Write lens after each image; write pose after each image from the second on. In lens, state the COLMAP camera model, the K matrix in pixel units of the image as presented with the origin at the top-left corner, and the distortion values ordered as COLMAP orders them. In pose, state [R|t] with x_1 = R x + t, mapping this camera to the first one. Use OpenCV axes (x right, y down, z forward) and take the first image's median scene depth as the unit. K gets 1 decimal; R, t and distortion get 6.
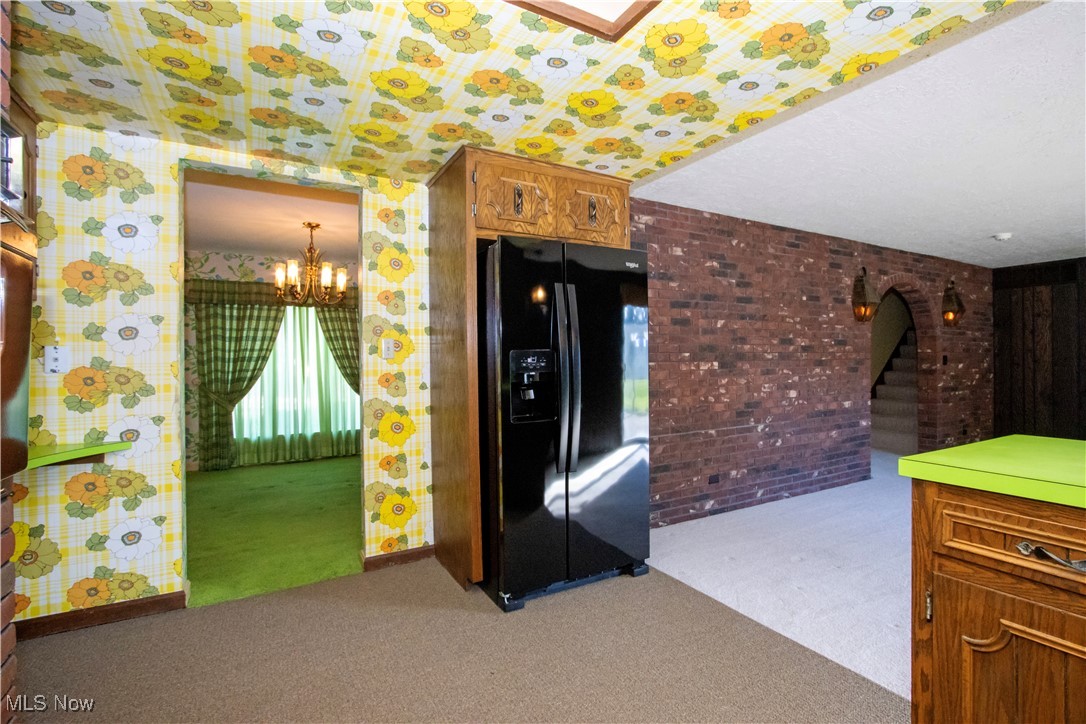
lens RADIAL K [[501.8, 0, 543.2], [0, 501.8, 354.1], [0, 0, 1]] dist [-0.022503, 0.004910]
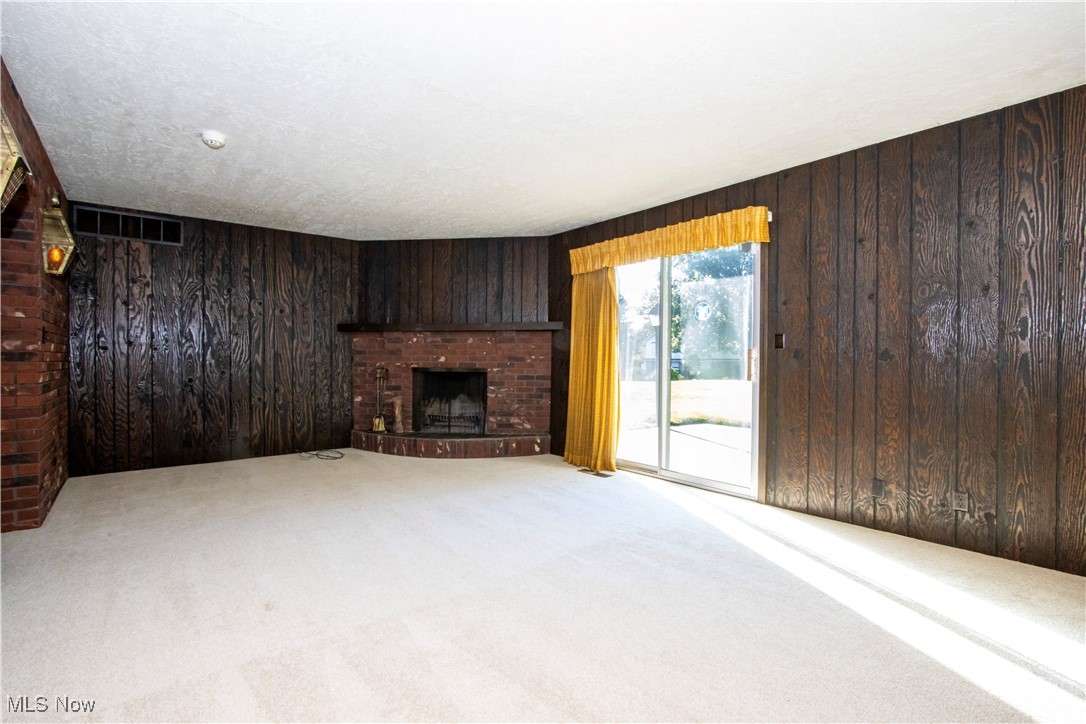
lens RADIAL K [[501.8, 0, 539.7], [0, 501.8, 357.9], [0, 0, 1]] dist [-0.022503, 0.004910]
pose [[-0.167869, 0.000403, 0.985809, 0.232944], [-0.005131, 0.999986, -0.001282, 0.044143], [-0.985796, -0.005273, -0.167865, 0.694456]]
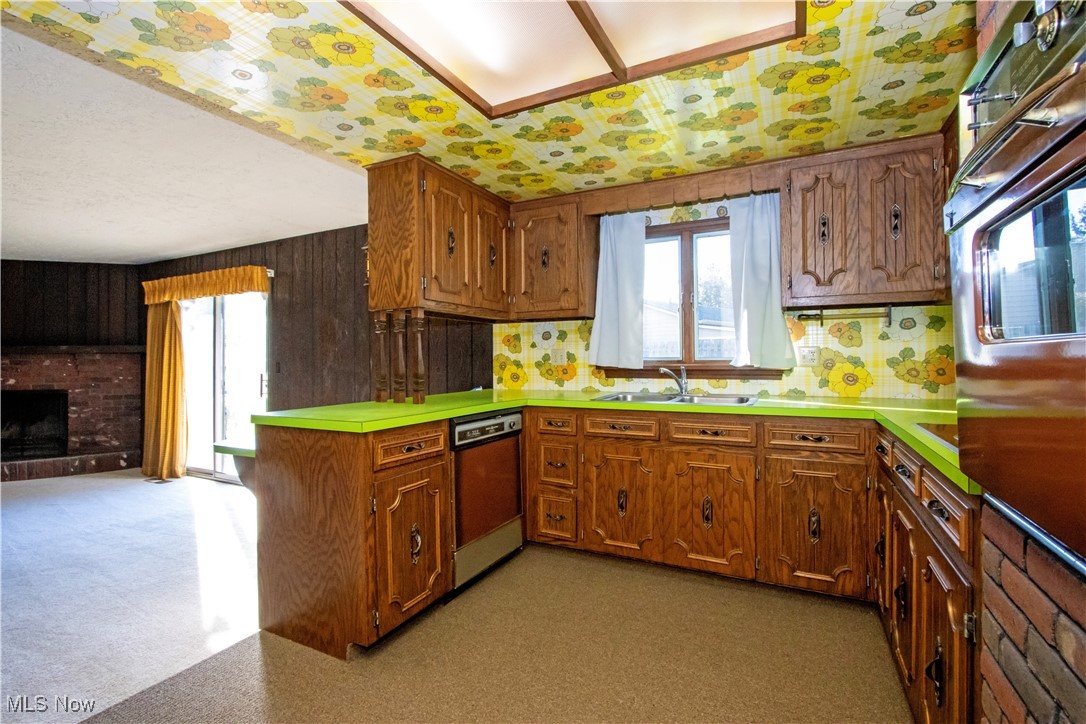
lens RADIAL K [[501.8, 0, 535.2], [0, 501.8, 358.2], [0, 0, 1]] dist [-0.022503, 0.004910]
pose [[-0.555045, 0.009340, 0.831768, -0.207401], [0.006547, 0.999955, -0.006860, 0.006969], [-0.831794, 0.001638, -0.555081, 0.334698]]
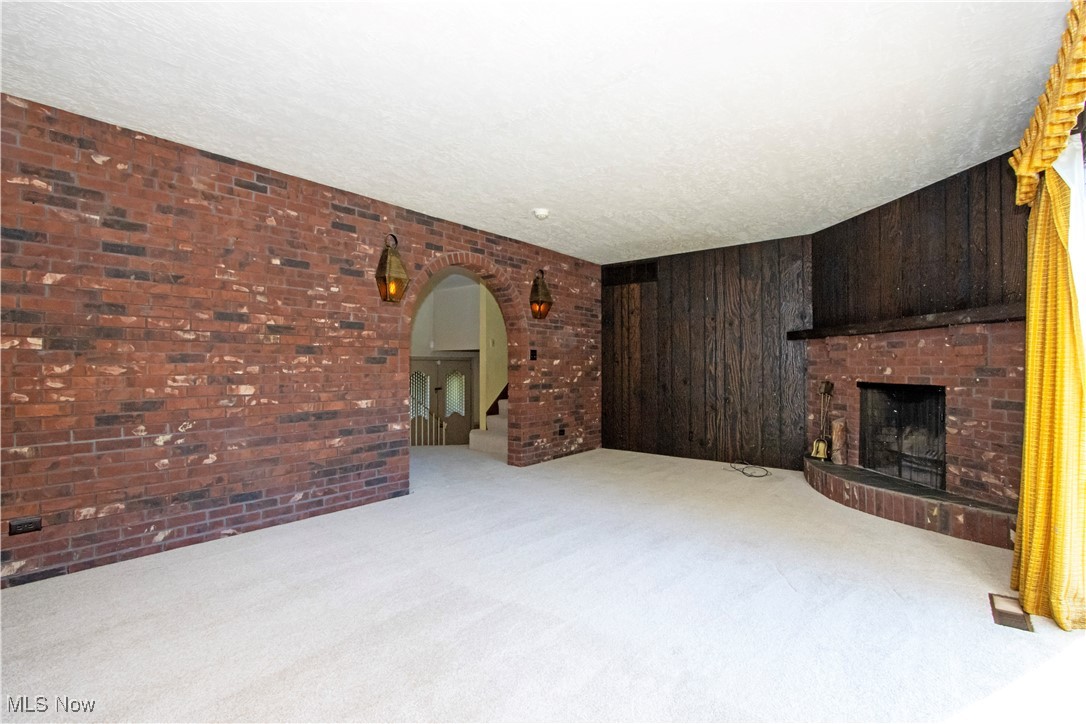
lens RADIAL K [[501.8, 0, 551.9], [0, 501.8, 358.3], [0, 0, 1]] dist [-0.022503, 0.004910]
pose [[0.924065, 0.010448, 0.382093, 0.609100], [-0.005080, 0.999874, -0.015056, 0.040301], [-0.382202, 0.011972, 0.924001, 0.154756]]
